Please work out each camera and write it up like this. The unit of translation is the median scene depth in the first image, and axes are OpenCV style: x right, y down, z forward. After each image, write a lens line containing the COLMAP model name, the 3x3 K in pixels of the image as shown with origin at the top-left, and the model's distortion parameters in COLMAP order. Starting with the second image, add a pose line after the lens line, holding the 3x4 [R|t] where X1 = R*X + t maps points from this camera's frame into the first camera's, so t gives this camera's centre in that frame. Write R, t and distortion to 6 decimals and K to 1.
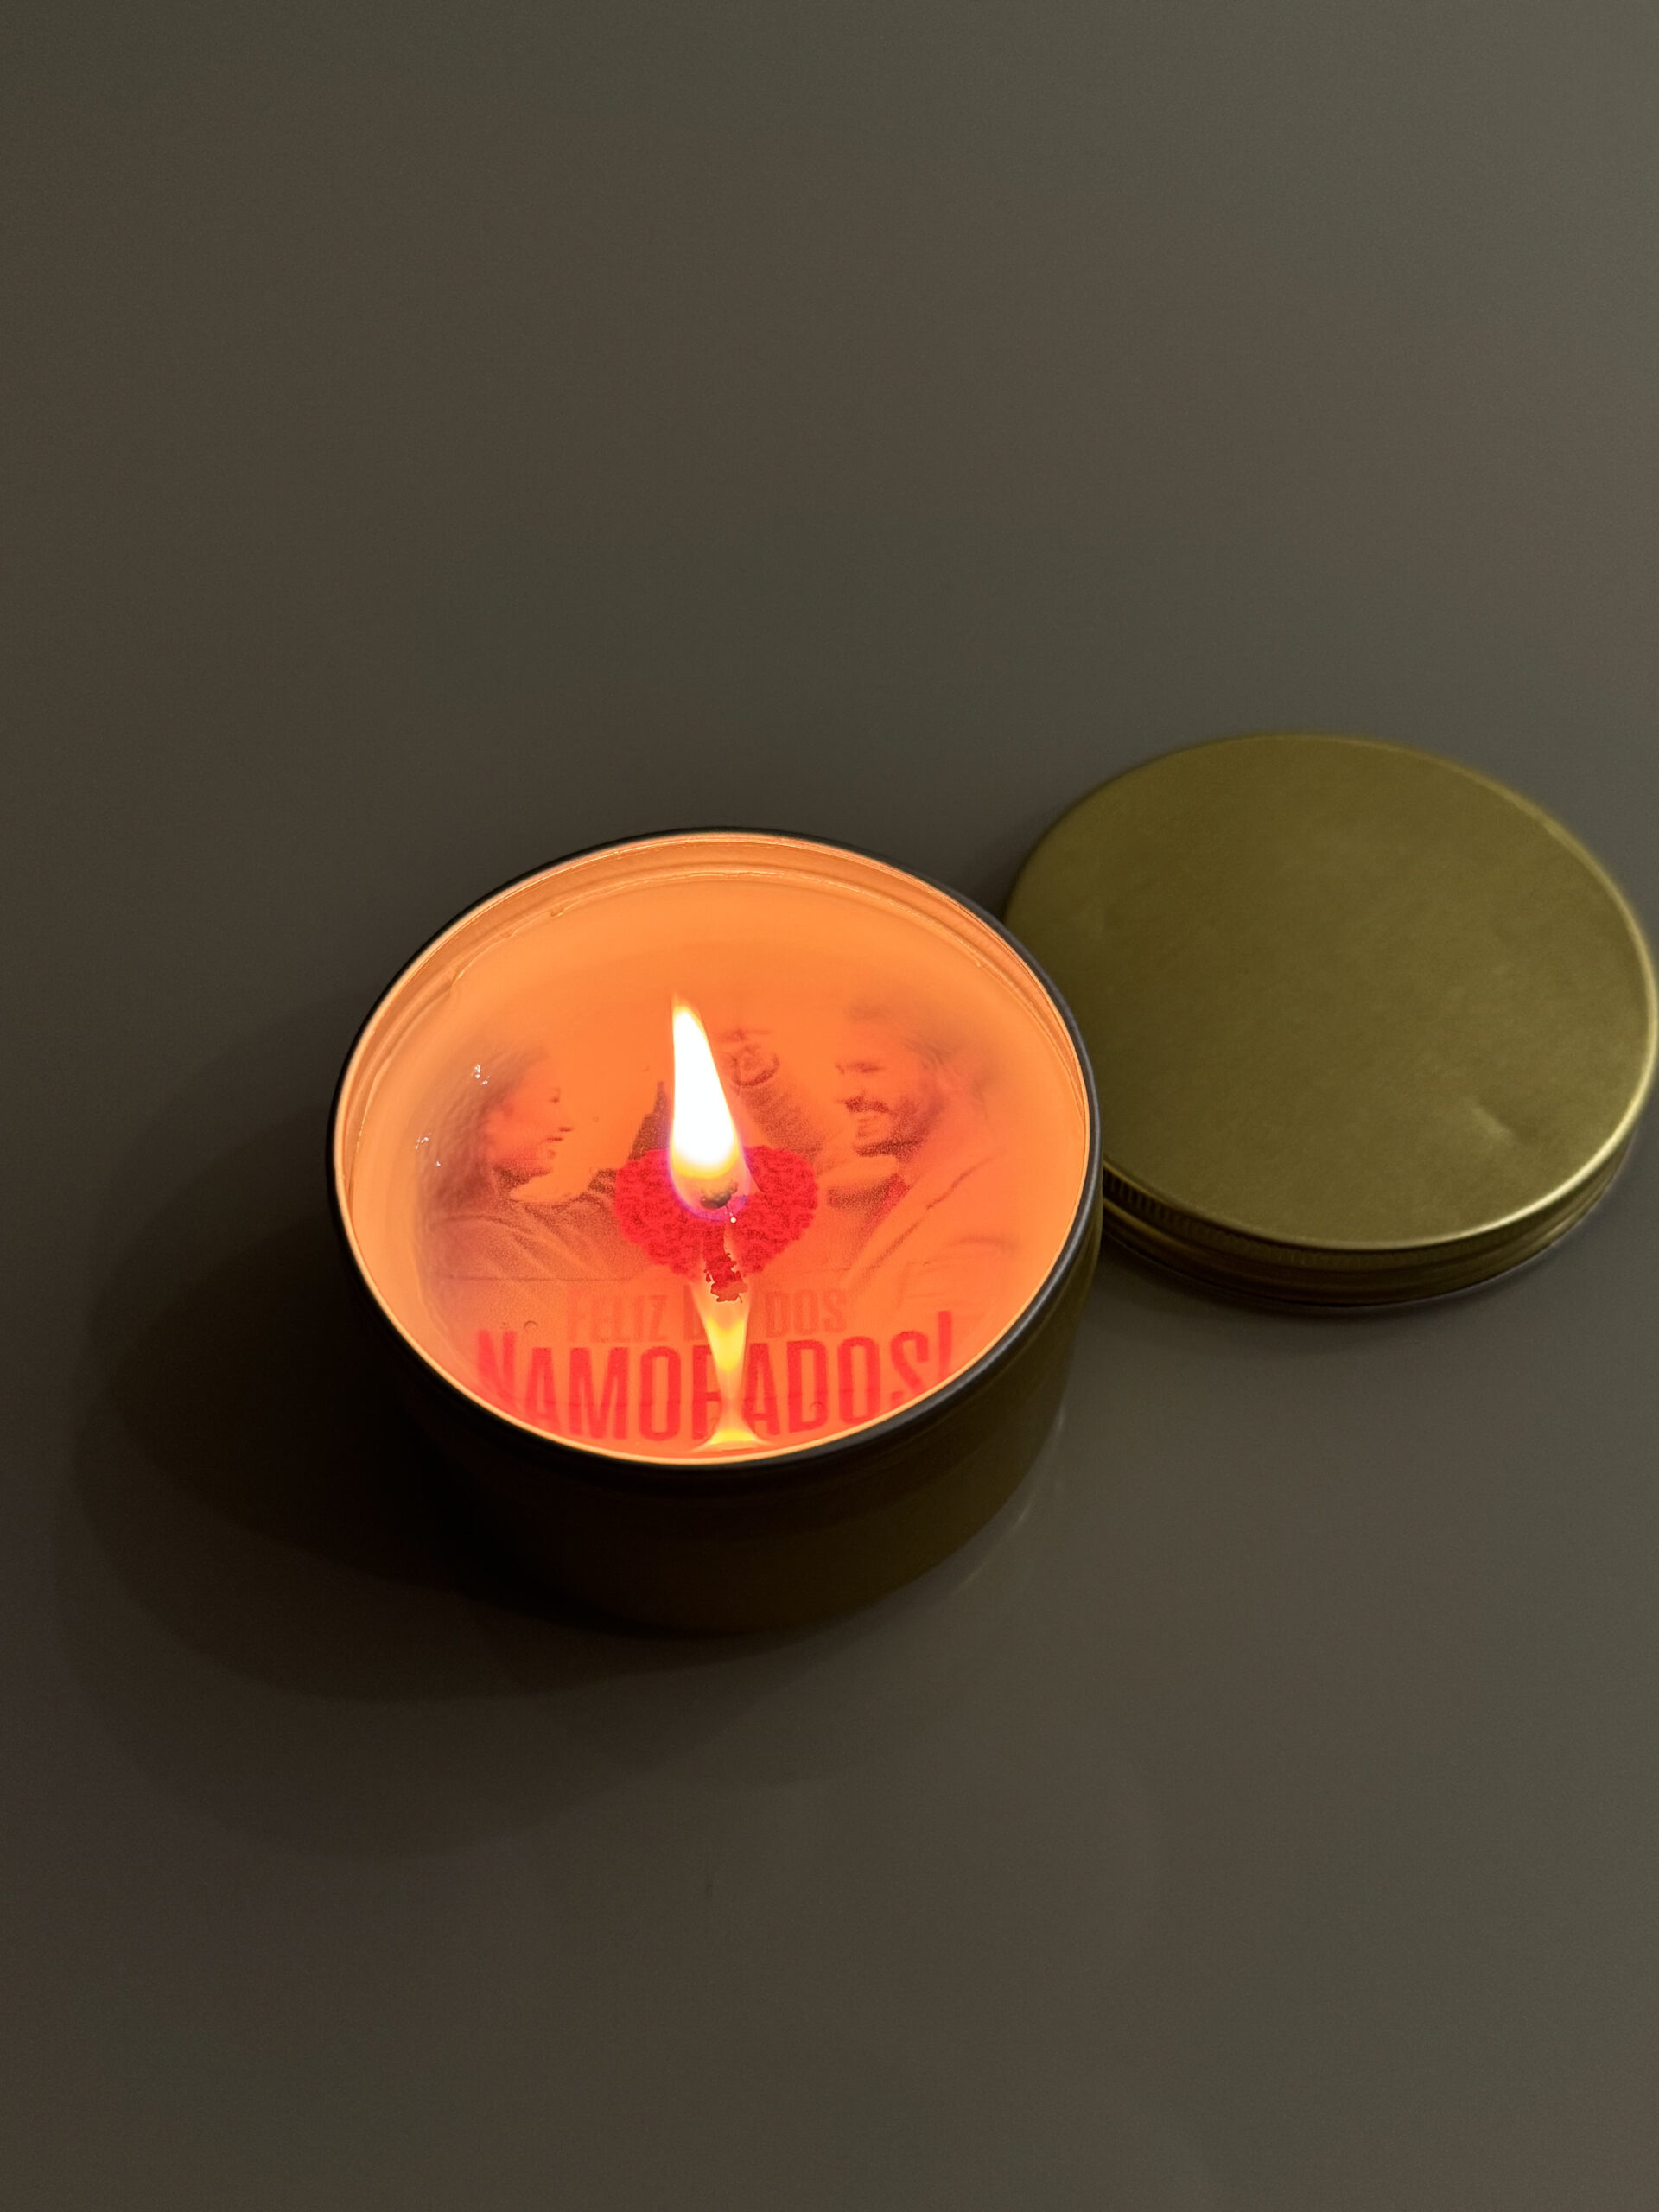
lens RADIAL K [[2532.2, 0, 829.5], [0, 2532.2, 1106.0], [0, 0, 1]] dist [0.262040, 0.007293]
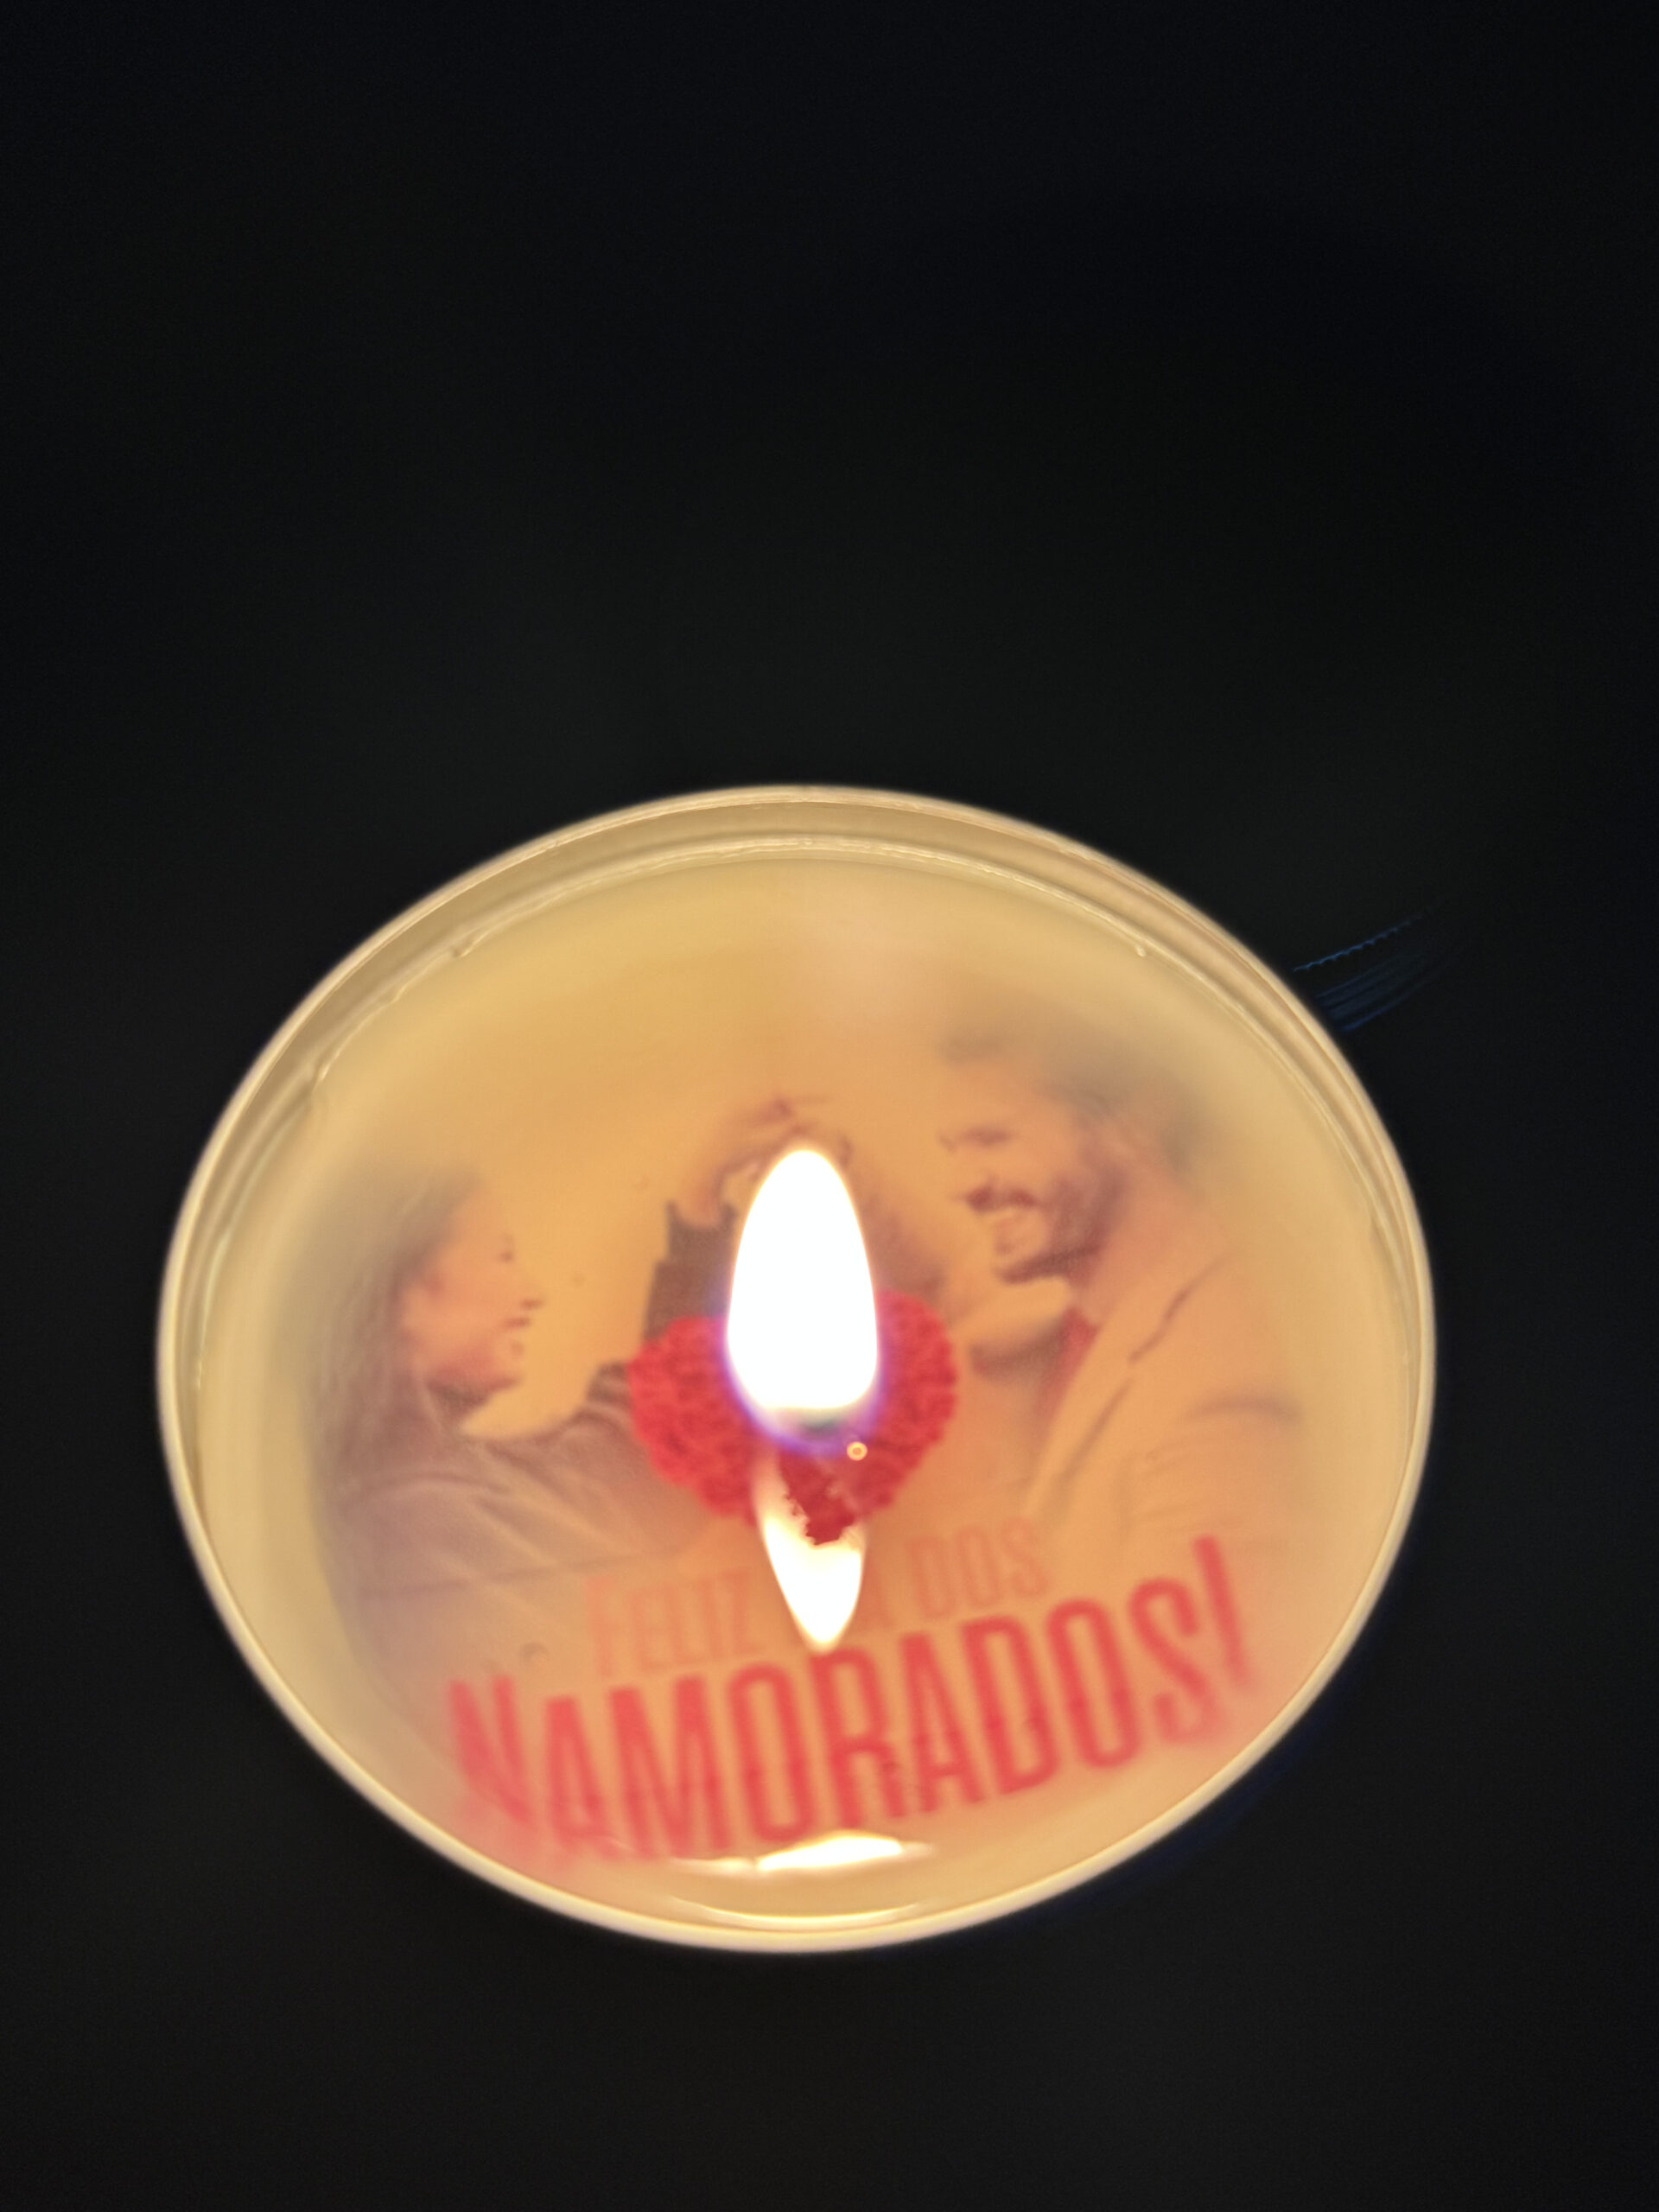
lens RADIAL K [[2532.2, 0, 829.5], [0, 2532.2, 1106.0], [0, 0, 1]] dist [0.262040, 0.007293]
pose [[0.987189, -0.128838, 0.094117, -0.086344], [0.121914, 0.989629, 0.075965, -0.078446], [-0.102928, -0.063517, 0.992659, 0.387190]]
